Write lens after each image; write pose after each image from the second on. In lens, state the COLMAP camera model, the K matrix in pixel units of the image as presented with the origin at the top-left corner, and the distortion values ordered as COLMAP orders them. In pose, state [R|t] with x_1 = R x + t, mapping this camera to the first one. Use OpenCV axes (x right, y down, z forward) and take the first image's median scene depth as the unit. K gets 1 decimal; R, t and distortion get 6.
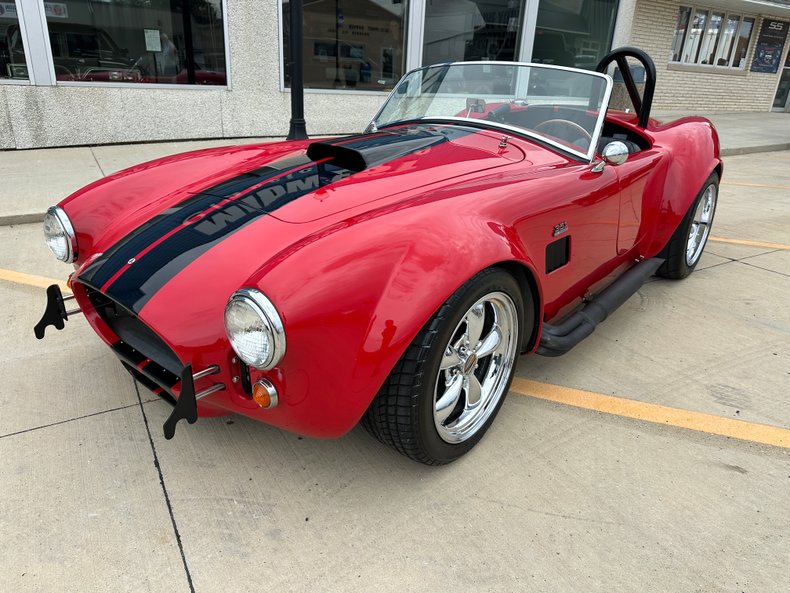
lens RADIAL K [[568.7, 0, 402.2], [0, 568.7, 284.8], [0, 0, 1]] dist [0.003000, 0.000244]
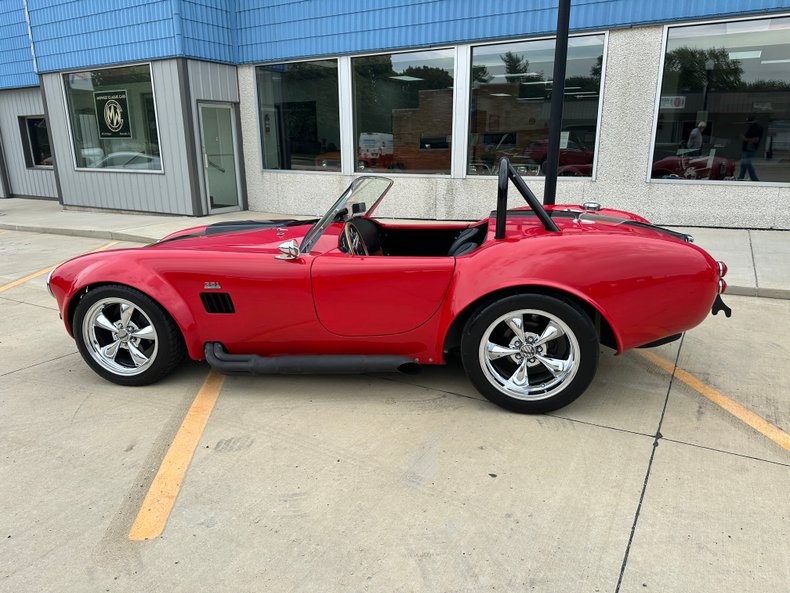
lens RADIAL K [[558.0, 0, 387.7], [0, 558.0, 300.0], [0, 0, 1]] dist [0.000706, -0.009271]
pose [[0.478261, 0.190386, -0.857333, 0.762011], [-0.279793, 0.958382, 0.056744, -0.116255], [0.832456, 0.212738, 0.511625, 0.268758]]
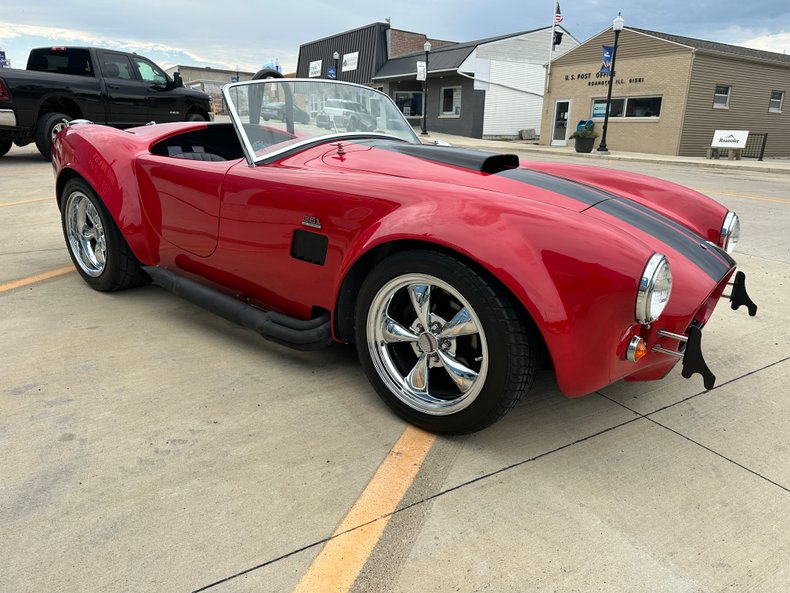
lens RADIAL K [[557.6, 0, 395.0], [0, 557.6, 296.5], [0, 0, 1]] dist [0.049769, -0.074221]
pose [[-0.024412, -0.330315, 0.943555, -0.558484], [0.331336, 0.887816, 0.319374, -0.187074], [-0.943197, 0.320431, 0.087771, 0.536848]]
